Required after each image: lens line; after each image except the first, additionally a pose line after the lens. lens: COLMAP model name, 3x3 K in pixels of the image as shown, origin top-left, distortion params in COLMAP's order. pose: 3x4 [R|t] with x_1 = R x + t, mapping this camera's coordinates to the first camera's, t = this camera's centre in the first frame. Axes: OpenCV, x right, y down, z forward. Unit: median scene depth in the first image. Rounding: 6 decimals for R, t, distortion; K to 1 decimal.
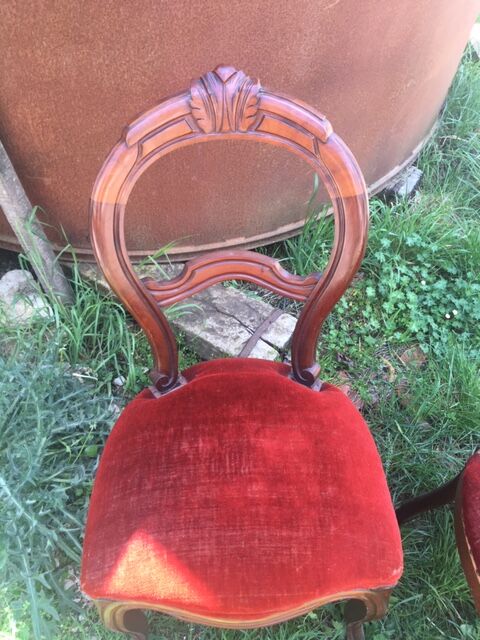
lens RADIAL K [[544.4, 0, 237.8], [0, 544.4, 318.9], [0, 0, 1]] dist [0.076324, -0.096984]
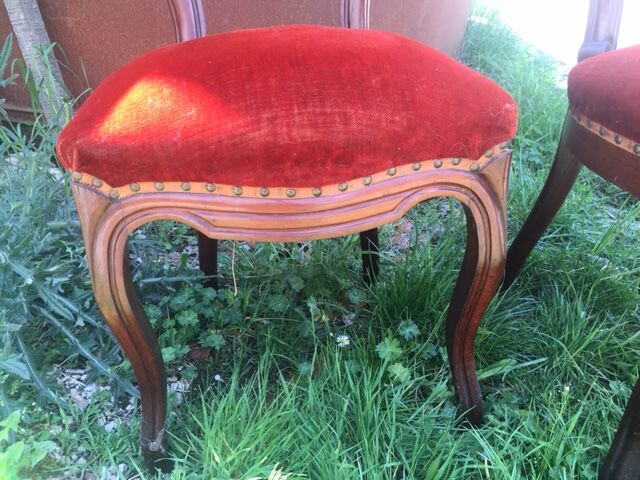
lens RADIAL K [[544.4, 0, 315.1], [0, 544.4, 241.5], [0, 0, 1]] dist [0.076324, -0.096984]
pose [[0.995904, -0.052480, 0.073626, -0.017167], [0.074613, 0.936955, -0.341393, 0.518822], [-0.051068, 0.345488, 0.937033, 0.244295]]
